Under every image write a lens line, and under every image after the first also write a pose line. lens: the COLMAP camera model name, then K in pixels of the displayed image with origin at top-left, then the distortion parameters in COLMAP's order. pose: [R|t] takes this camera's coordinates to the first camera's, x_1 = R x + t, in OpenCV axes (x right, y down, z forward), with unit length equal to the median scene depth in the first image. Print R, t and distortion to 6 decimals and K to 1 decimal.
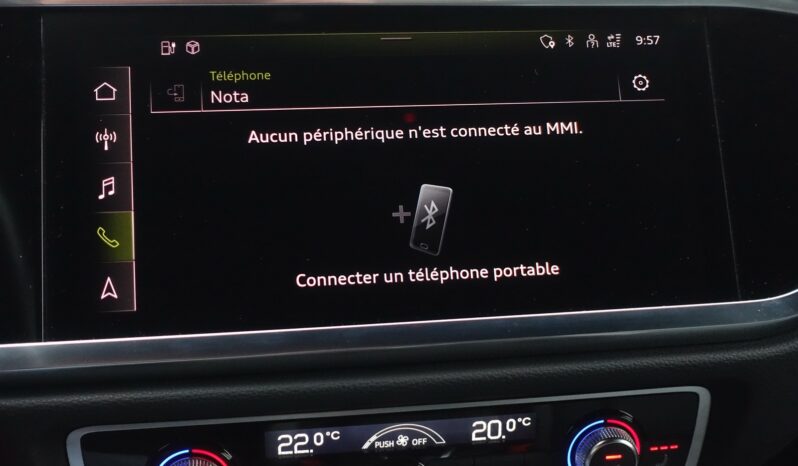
lens RADIAL K [[1100.3, 0, 396.1], [0, 1100.3, 233.1], [0, 0, 1]] dist [-0.011429, 0.000000]
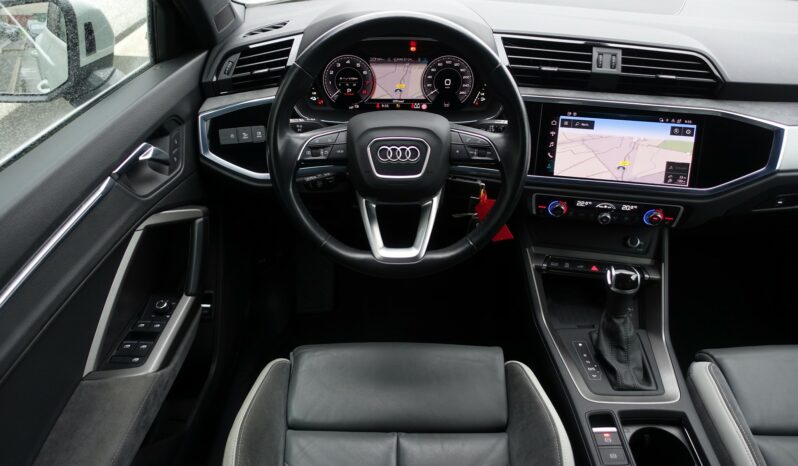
lens RADIAL K [[551.3, 0, 400.8], [0, 551.3, 229.0], [0, 0, 1]] dist [-0.009306, 0.014361]
pose [[0.944111, 0.175953, -0.278739, -0.142027], [-0.097661, 0.956960, 0.273293, -0.257770], [0.314829, -0.230797, 0.920660, -1.357845]]
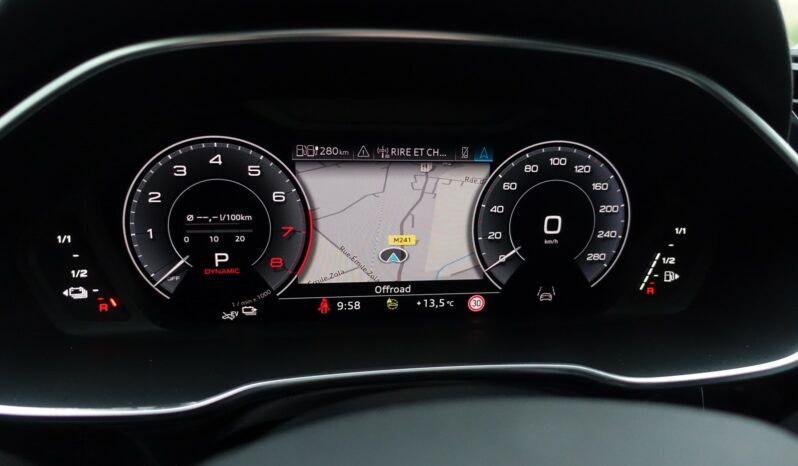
lens RADIAL K [[551.3, 0, 399.1], [0, 551.3, 230.3], [0, 0, 1]] dist [-0.009306, 0.014361]
pose [[0.980058, 0.083433, -0.180347, -0.790075], [-0.082816, 0.996505, 0.010958, -0.217883], [0.180631, 0.004196, 0.983542, 0.278589]]
